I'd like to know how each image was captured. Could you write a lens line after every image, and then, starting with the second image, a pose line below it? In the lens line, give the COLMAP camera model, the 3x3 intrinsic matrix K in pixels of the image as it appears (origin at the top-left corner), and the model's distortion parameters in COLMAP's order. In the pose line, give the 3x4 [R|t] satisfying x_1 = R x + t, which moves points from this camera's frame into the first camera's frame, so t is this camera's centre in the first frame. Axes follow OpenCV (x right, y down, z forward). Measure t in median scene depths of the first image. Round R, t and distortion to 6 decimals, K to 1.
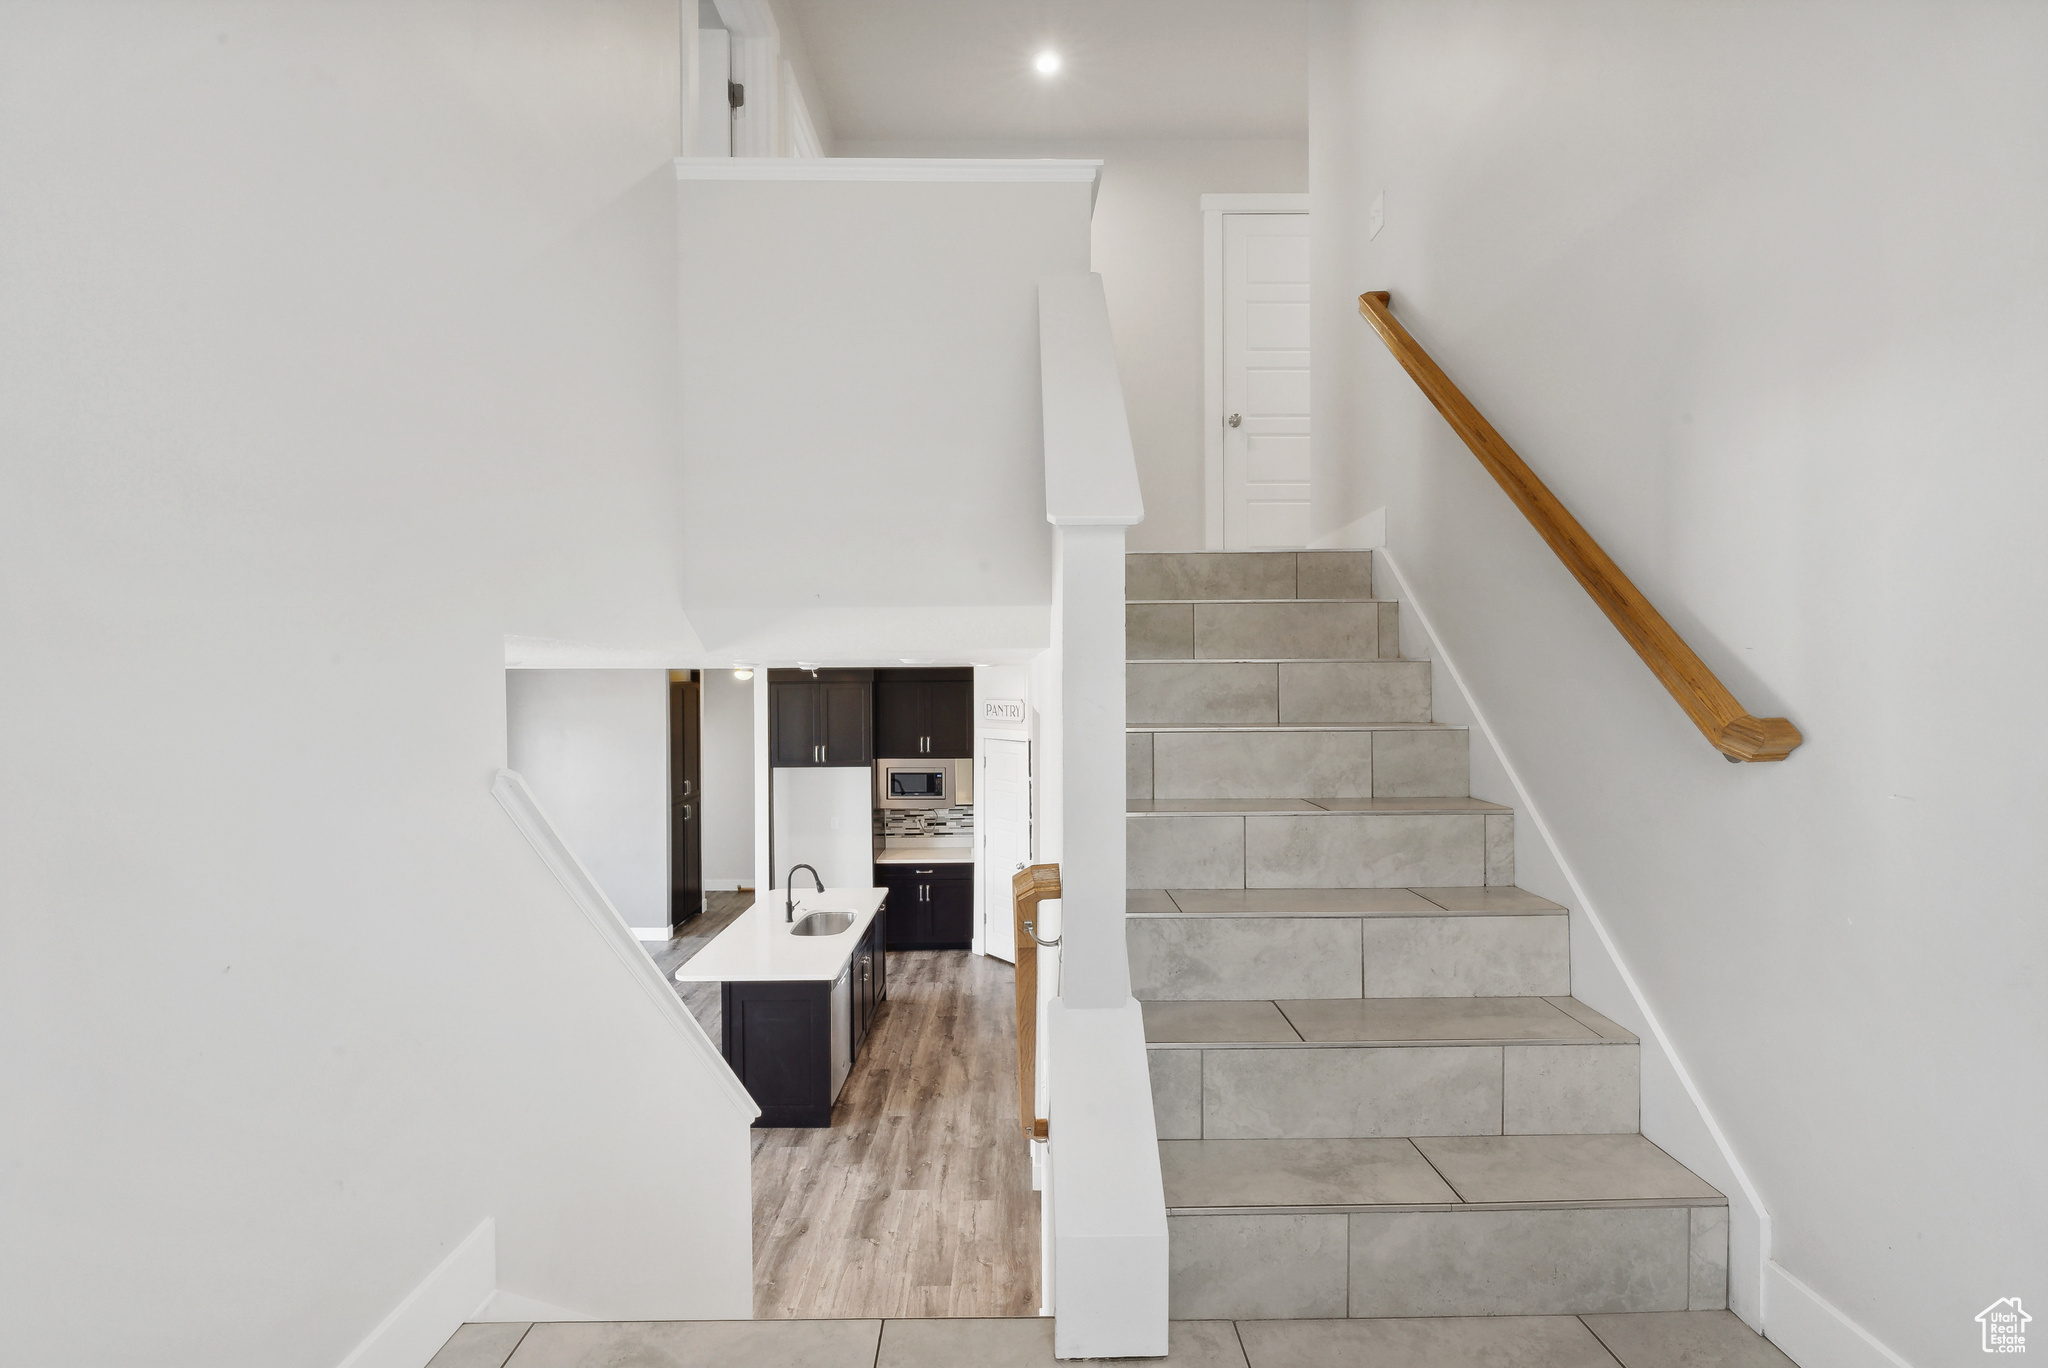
lens RADIAL K [[915.2, 0, 1024.0], [0, 915.2, 684.0], [0, 0, 1]] dist [0.001272, 0.000042]
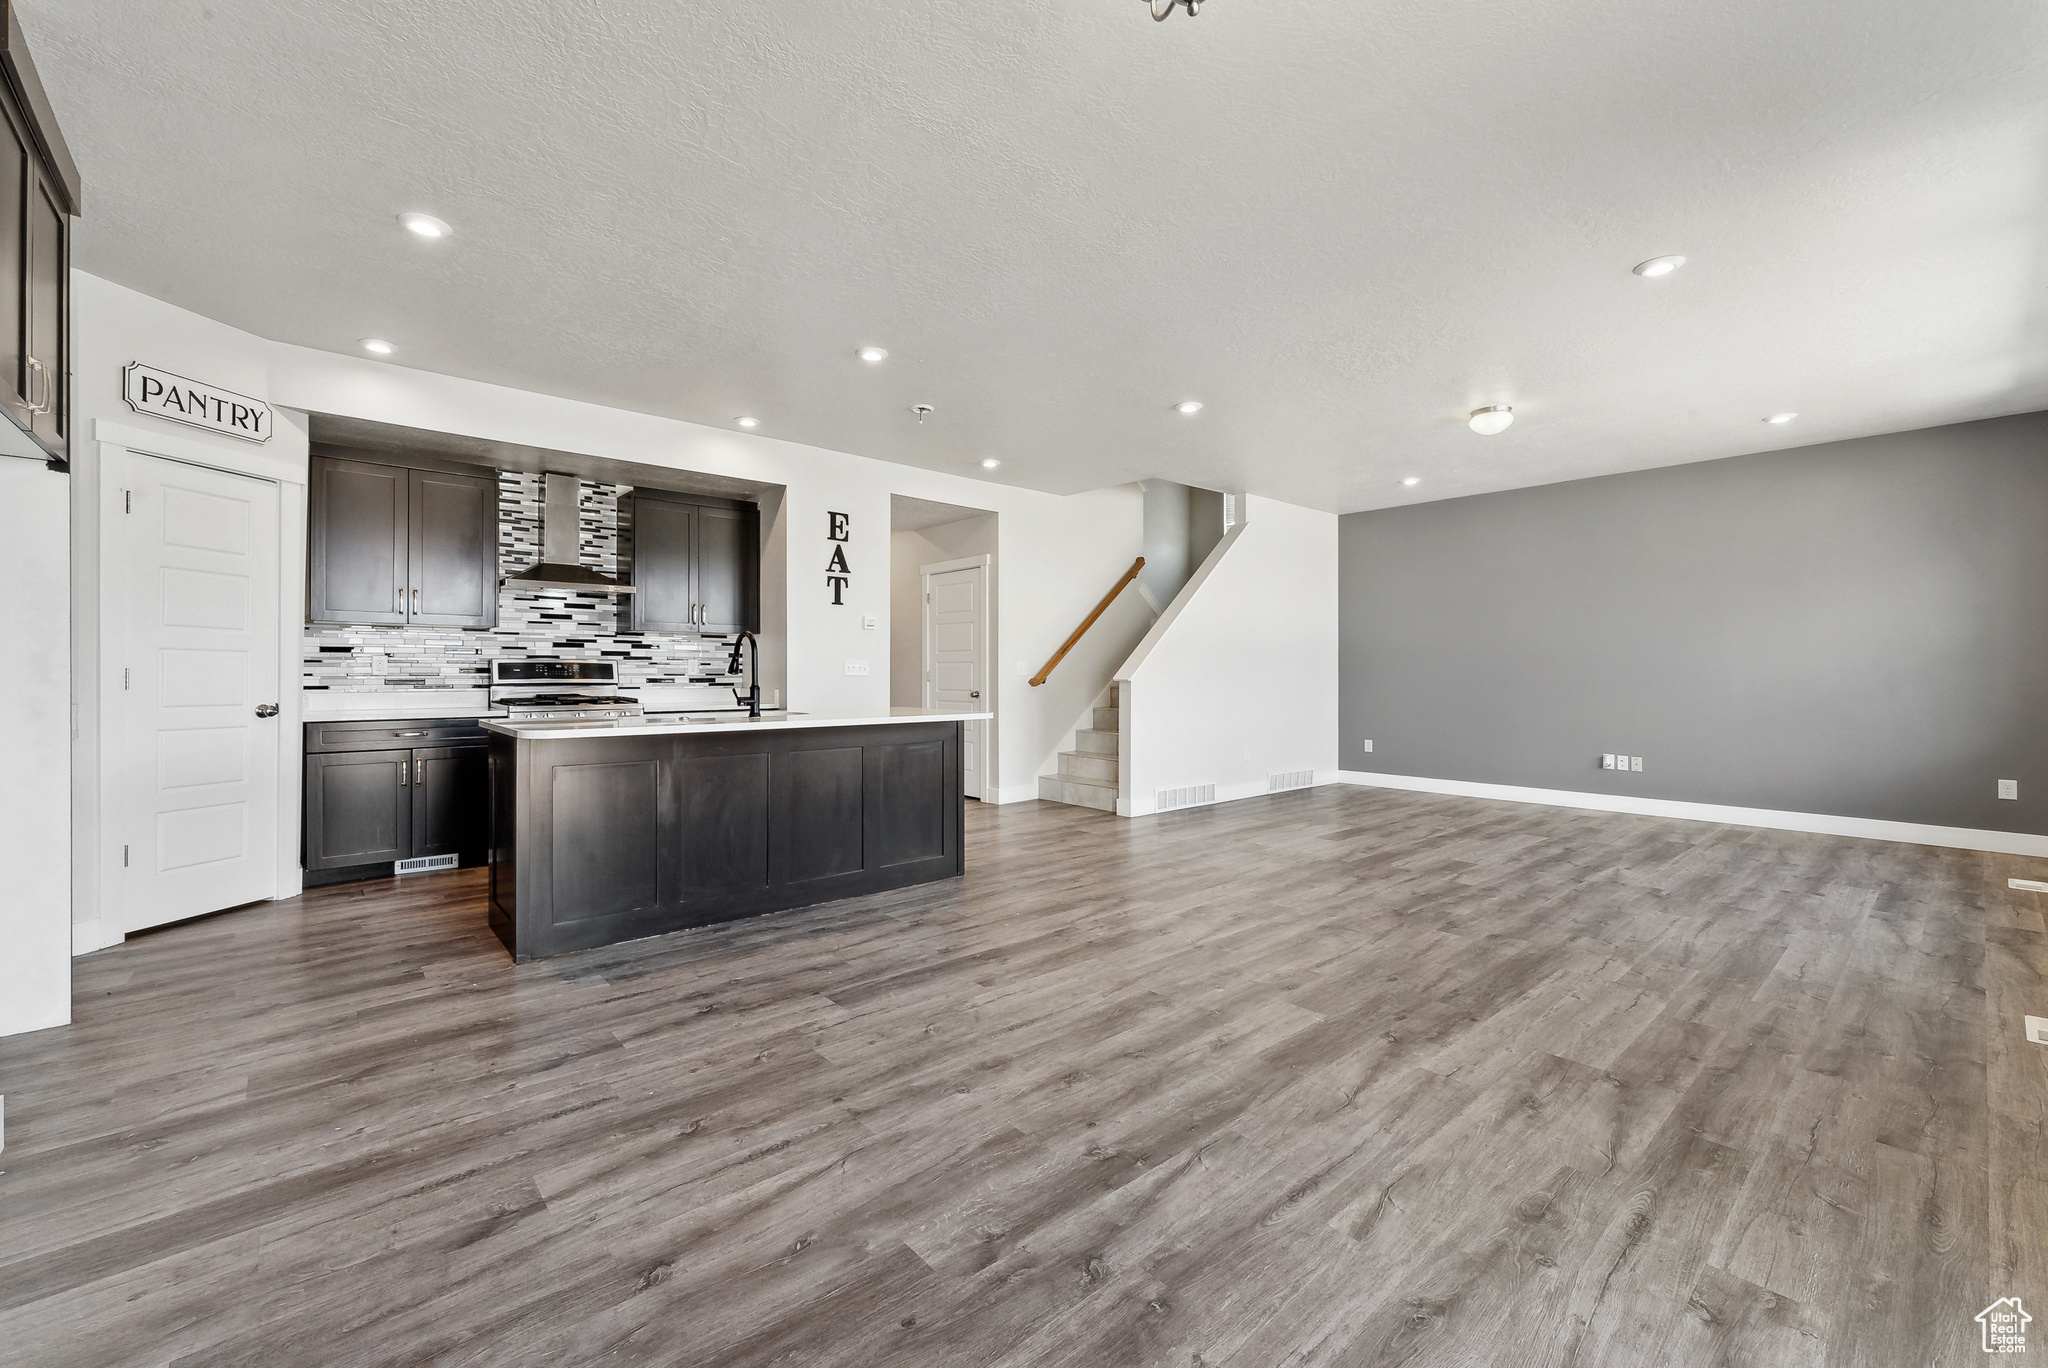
lens RADIAL K [[836.6, 0, 1028.9], [0, 836.6, 671.5], [0, 0, 1]] dist [0.001329, 0.000282]
pose [[-0.658553, 0.006076, 0.752509, -0.667799], [0.008406, 0.999964, -0.000718, 0.179506], [-0.752487, 0.005853, -0.658581, 0.985761]]
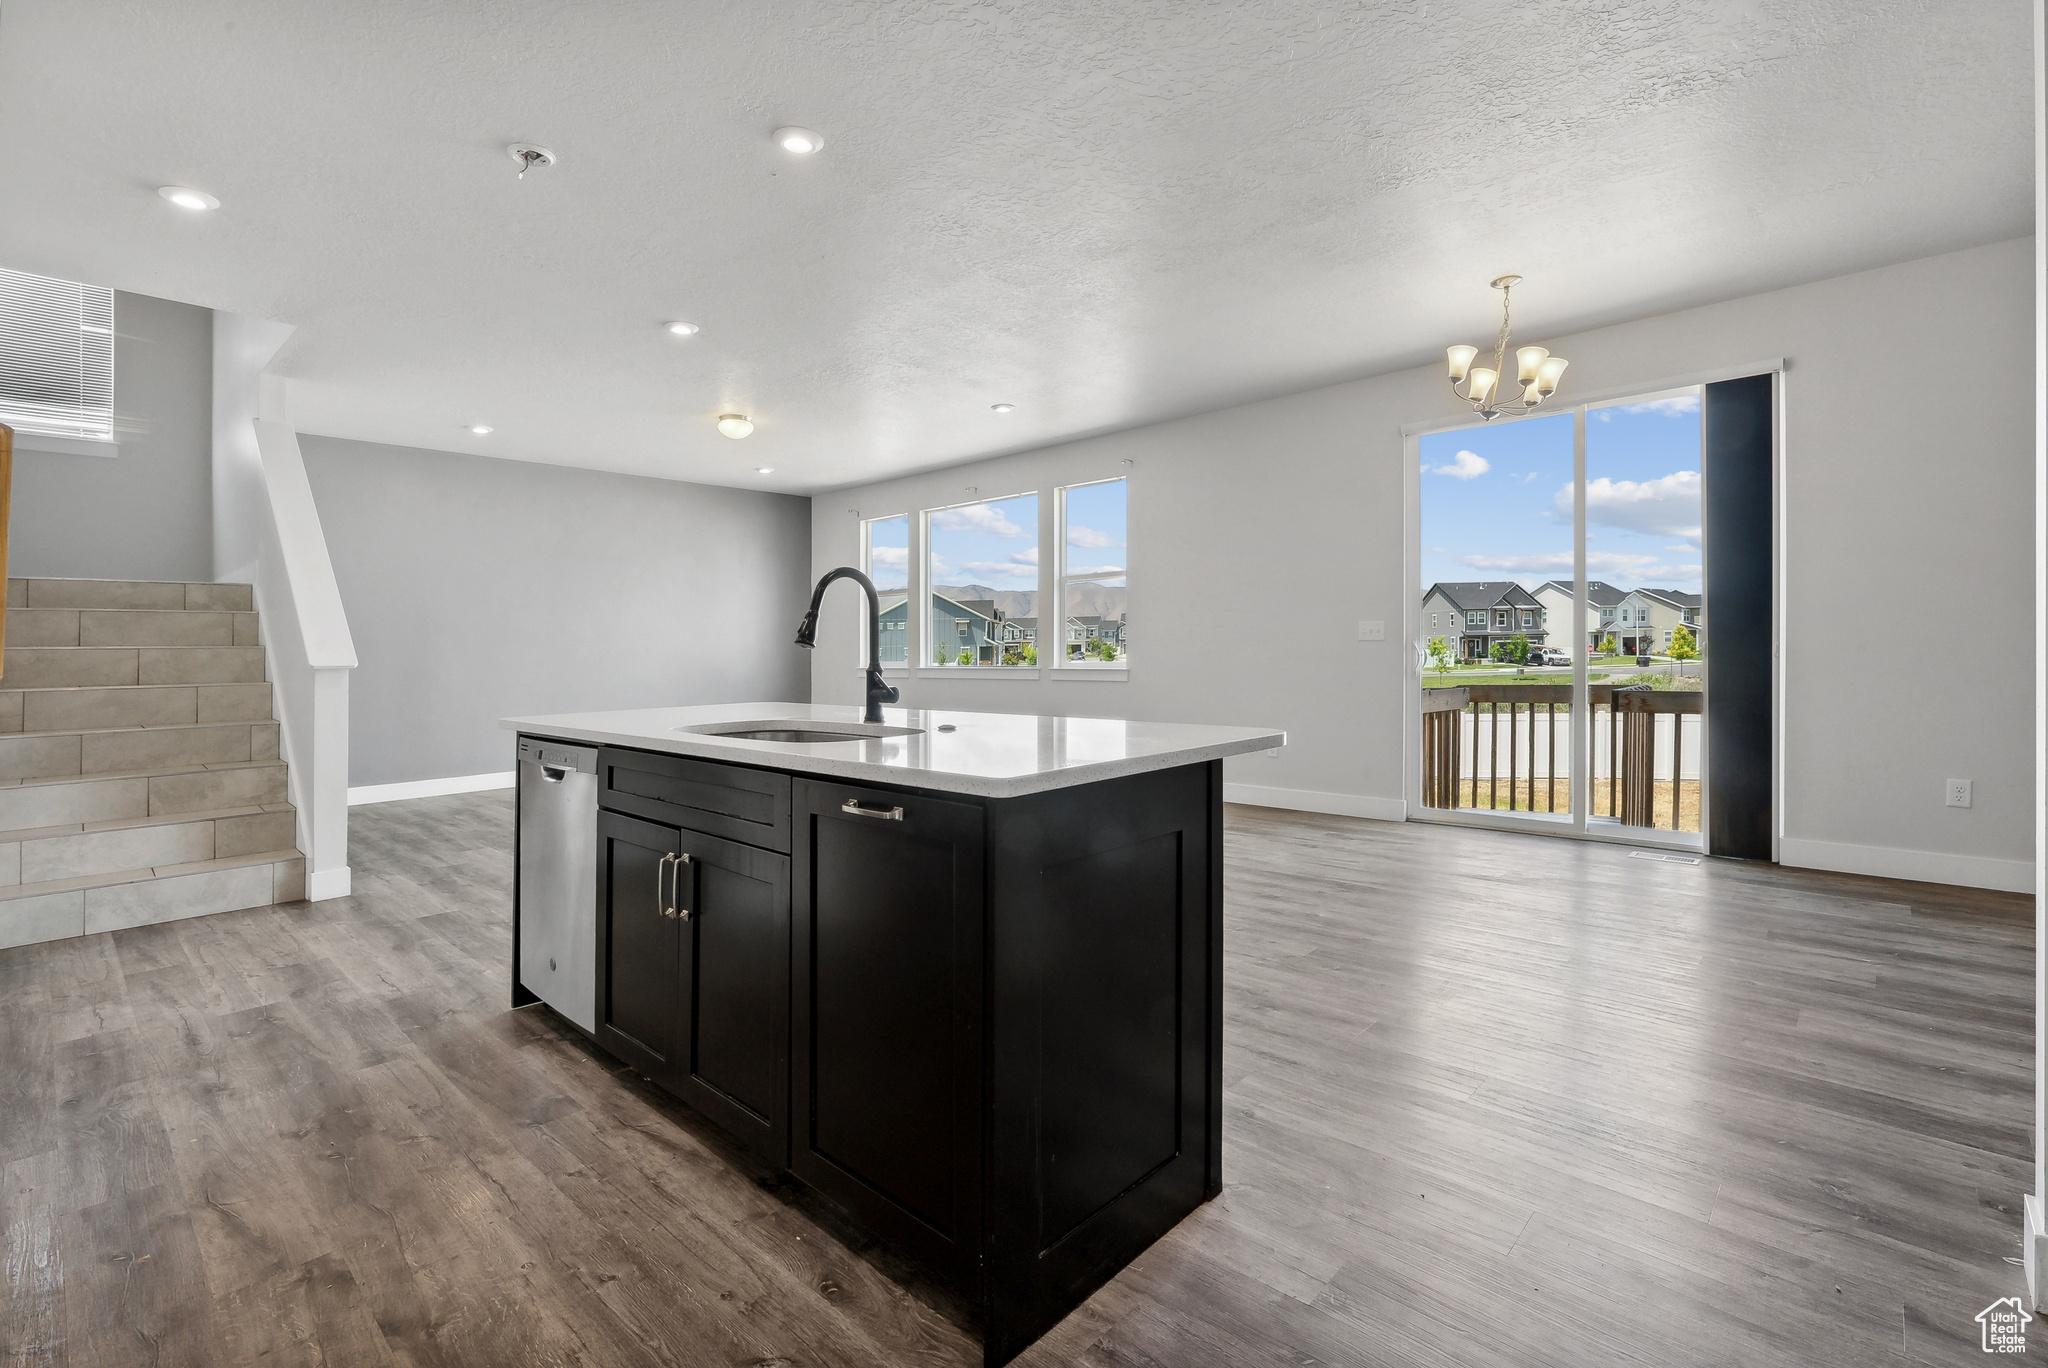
lens RADIAL K [[921.4, 0, 1017.6], [0, 921.4, 651.7], [0, 0, 1]] dist [0.000018, -0.000363]
pose [[-0.688529, 0.023647, -0.724823, -0.019327], [0.015659, 0.999720, 0.017741, 0.176045], [0.725040, 0.000866, -0.688706, 1.028744]]
